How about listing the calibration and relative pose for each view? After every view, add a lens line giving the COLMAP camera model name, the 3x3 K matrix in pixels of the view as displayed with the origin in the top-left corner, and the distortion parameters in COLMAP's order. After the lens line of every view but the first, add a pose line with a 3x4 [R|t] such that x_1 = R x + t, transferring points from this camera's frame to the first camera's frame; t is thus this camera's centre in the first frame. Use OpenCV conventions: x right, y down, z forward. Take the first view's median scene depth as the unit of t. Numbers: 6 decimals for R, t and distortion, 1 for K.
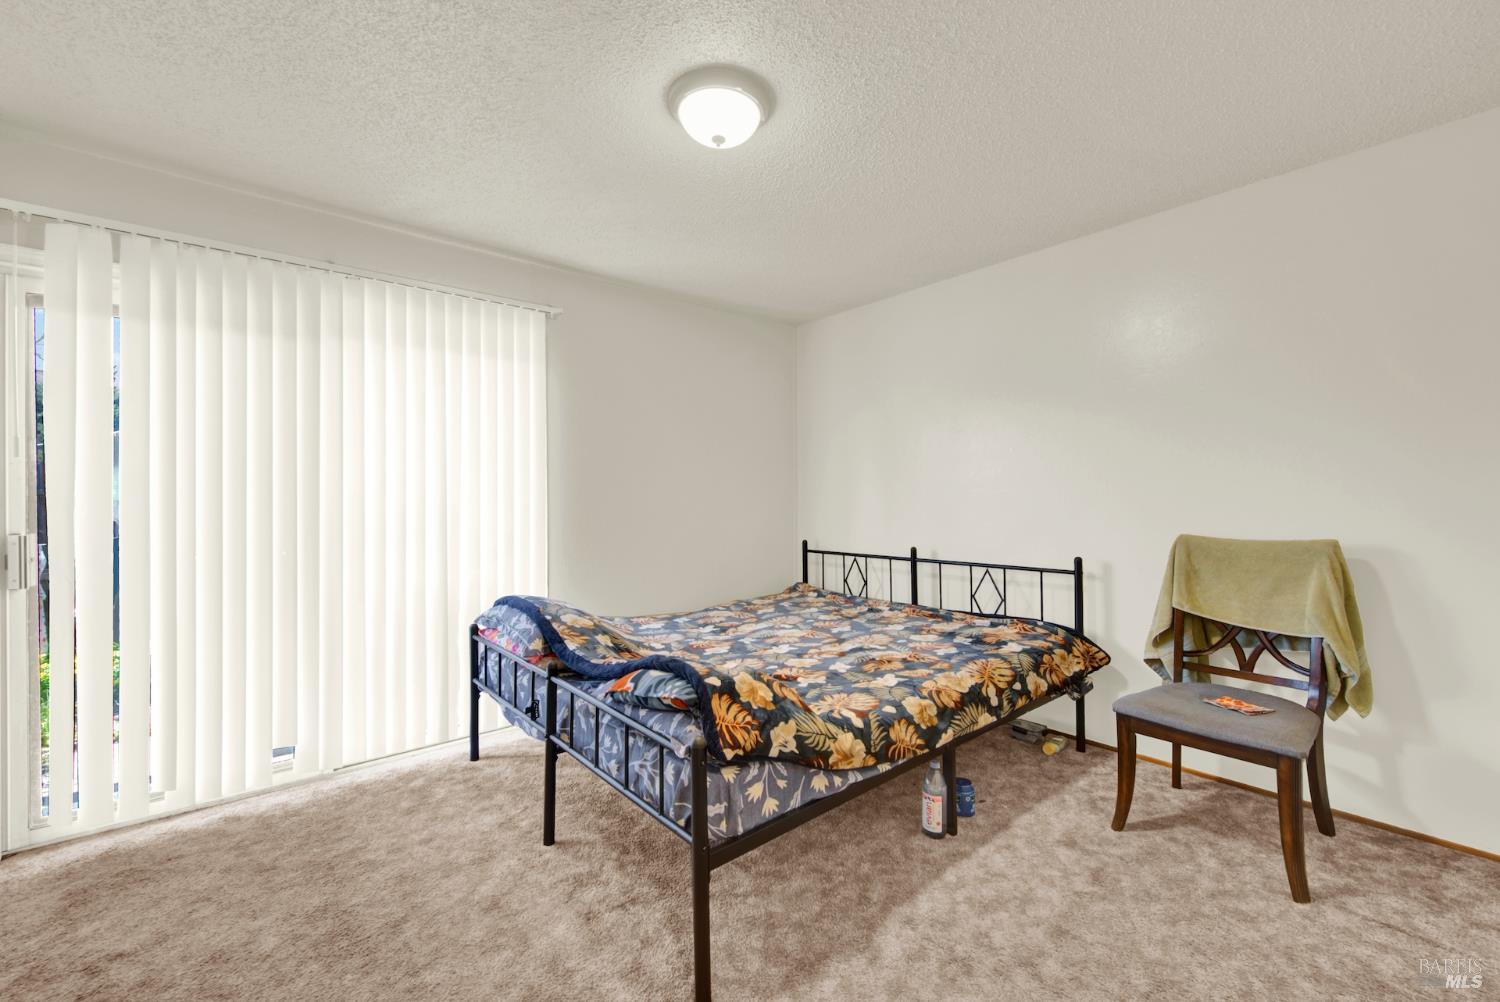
lens RADIAL K [[614.6, 0, 748.3], [0, 614.6, 492.4], [0, 0, 1]] dist [0.002876, -0.002877]
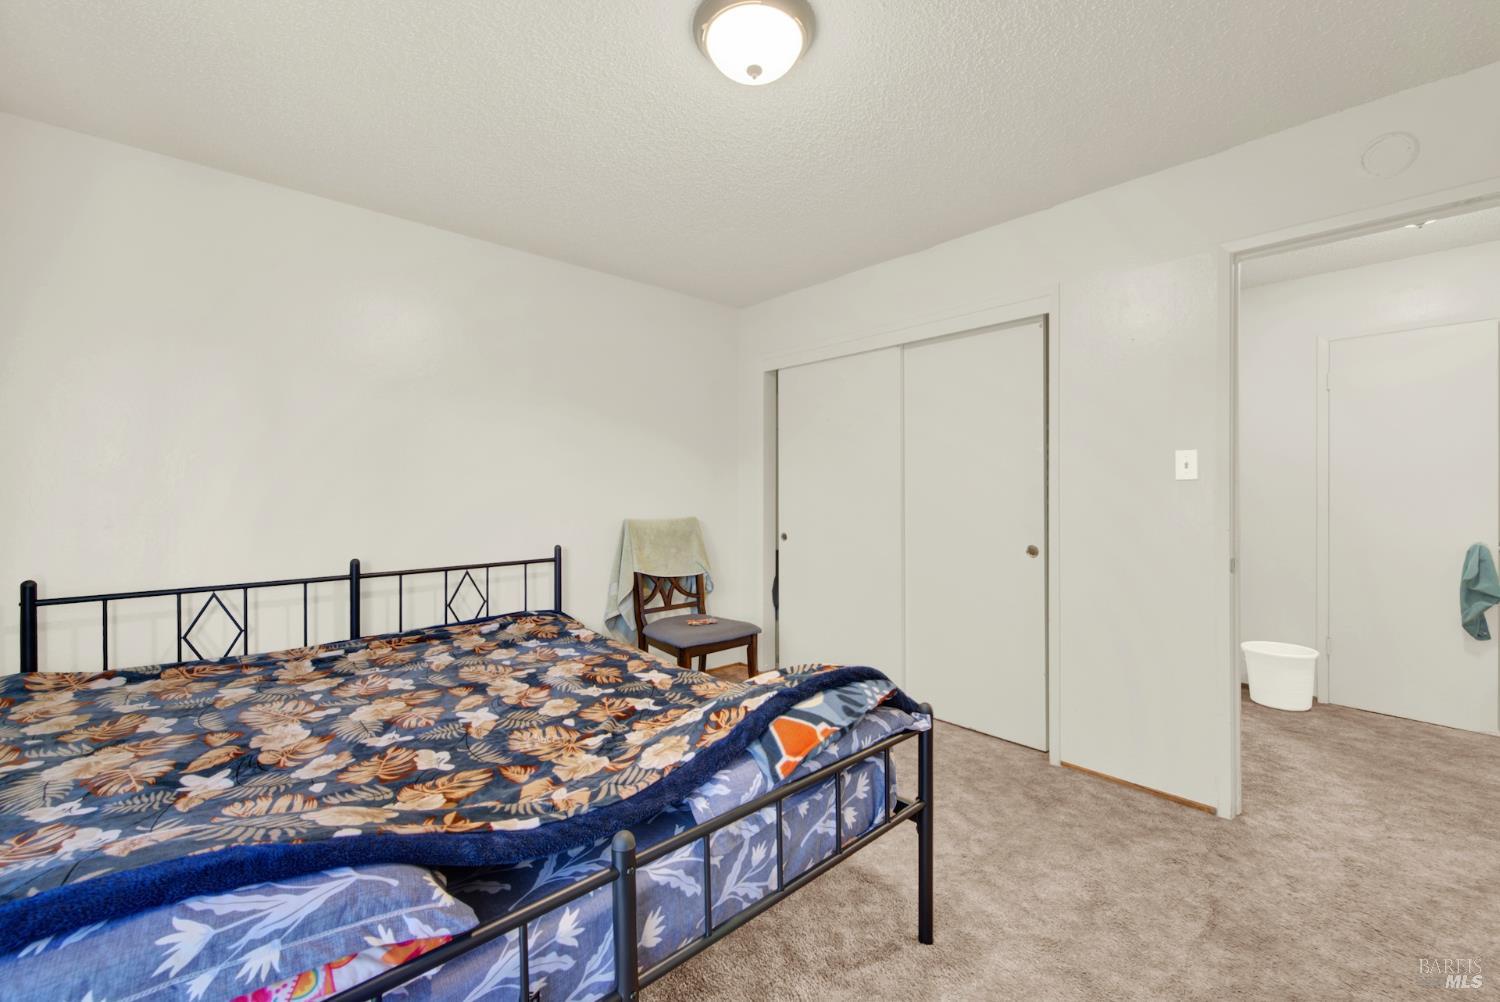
lens RADIAL K [[614.6, 0, 744.6], [0, 614.6, 500.8], [0, 0, 1]] dist [0.002876, -0.002877]
pose [[-0.043595, -0.009101, 0.999008, -0.587522], [-0.010972, 0.999903, 0.008630, 0.008872], [-0.998989, -0.010585, -0.043691, 0.688681]]
